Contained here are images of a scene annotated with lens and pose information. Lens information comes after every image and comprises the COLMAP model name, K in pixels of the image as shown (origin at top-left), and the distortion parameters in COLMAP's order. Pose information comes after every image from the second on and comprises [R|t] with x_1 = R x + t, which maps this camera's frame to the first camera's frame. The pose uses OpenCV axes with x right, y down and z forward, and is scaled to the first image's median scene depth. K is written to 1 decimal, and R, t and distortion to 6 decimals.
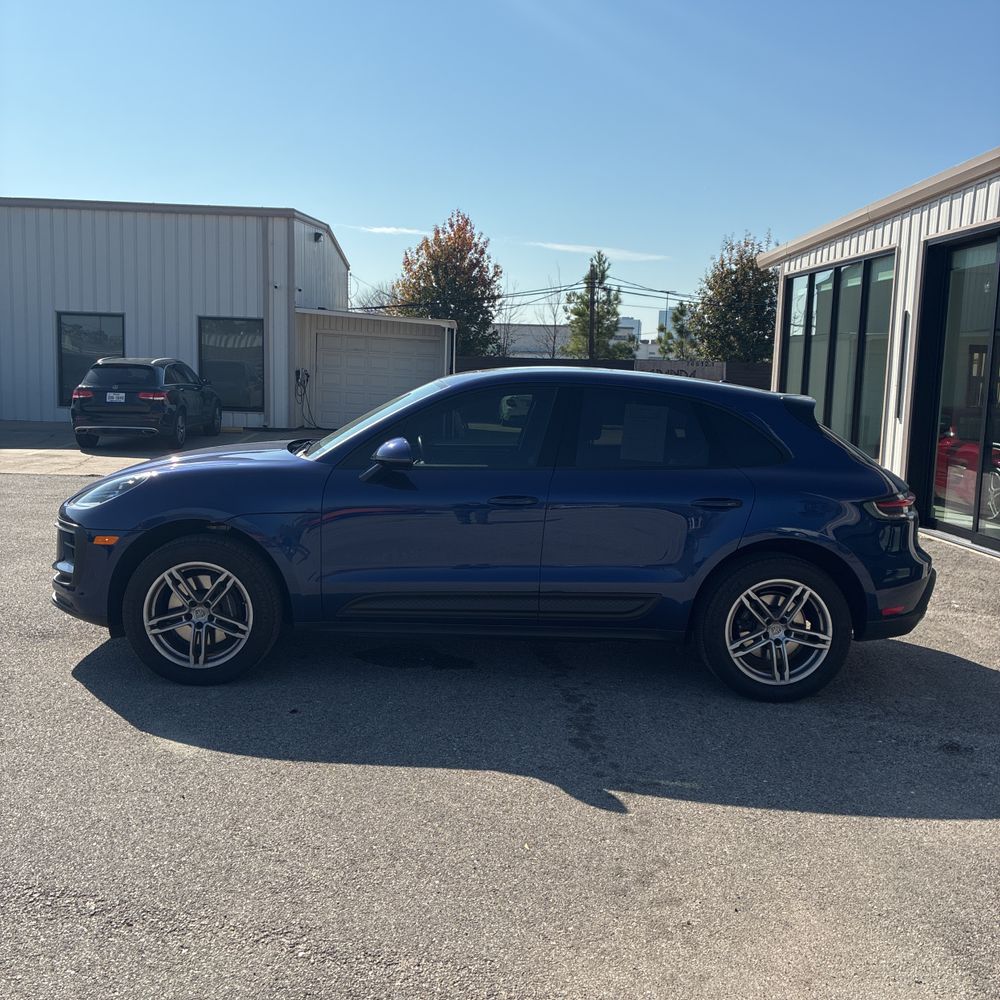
lens RADIAL K [[1020.8, 0, 486.5], [0, 1020.8, 497.2], [0, 0, 1]] dist [0.021543, 0.000000]
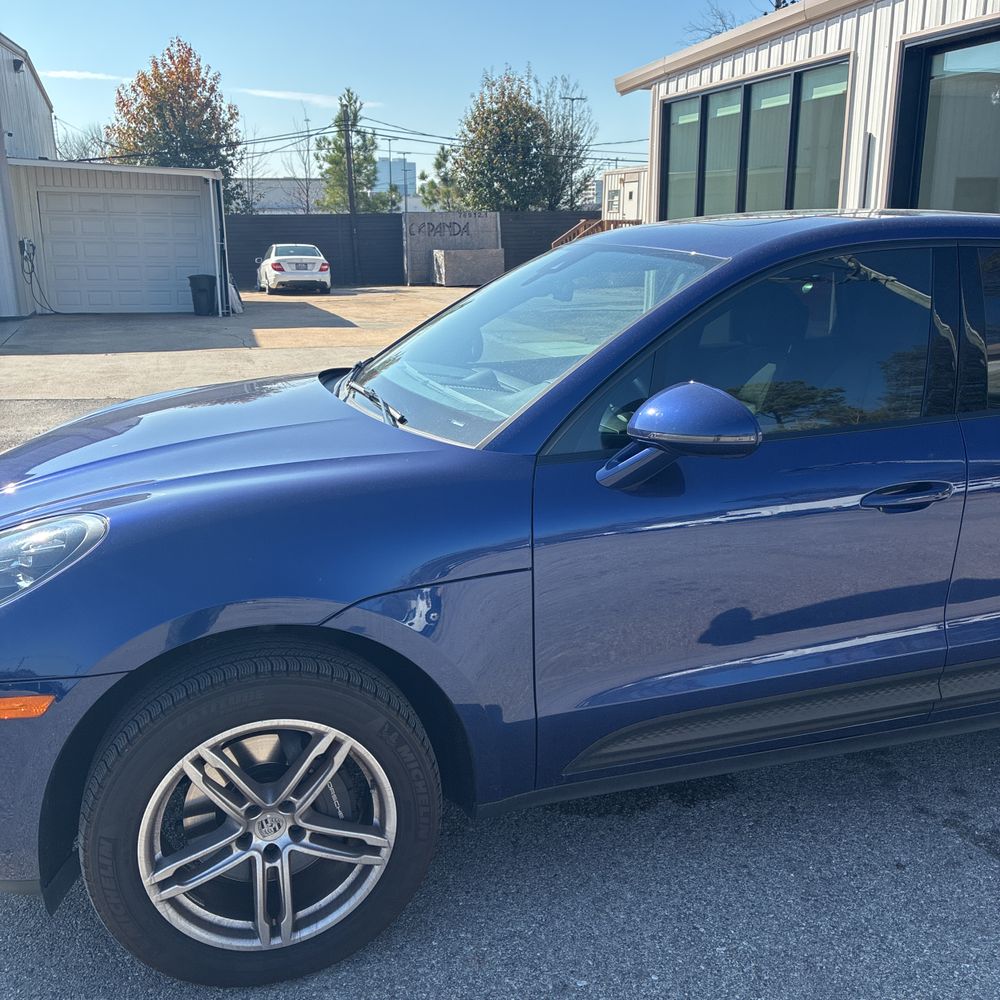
lens RADIAL K [[1020.8, 0, 485.4], [0, 1020.8, 498.9], [0, 0, 1]] dist [0.021543, 0.000000]
pose [[0.961944, -0.108769, 0.250665, -0.062562], [0.073475, 0.986535, 0.146116, -0.017460], [-0.263183, -0.122138, 0.956983, 0.126831]]
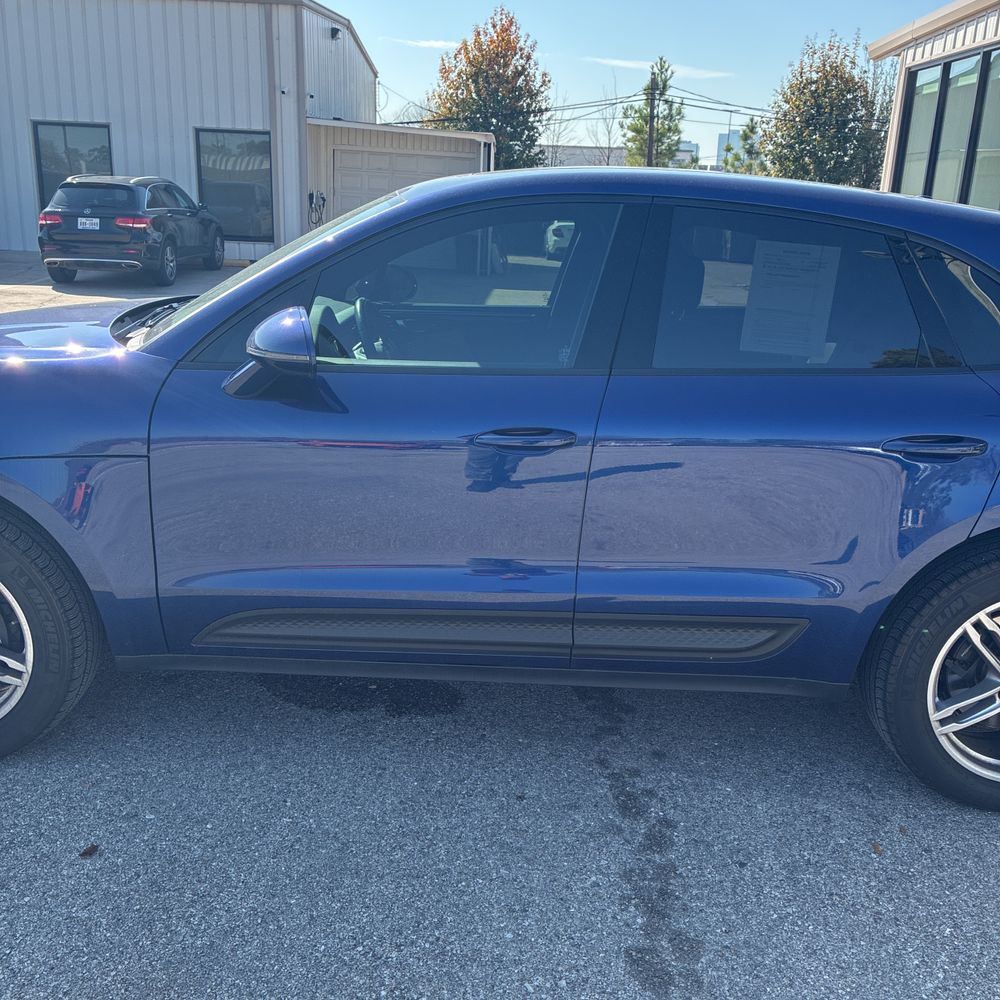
lens RADIAL K [[1020.8, 0, 498.0], [0, 1020.8, 493.8], [0, 0, 1]] dist [0.021543, 0.000000]
pose [[0.999360, 0.014247, -0.032797, 0.006425], [-0.008911, 0.987487, 0.157450, -0.010469], [0.034630, -0.157057, 0.986982, 0.107721]]
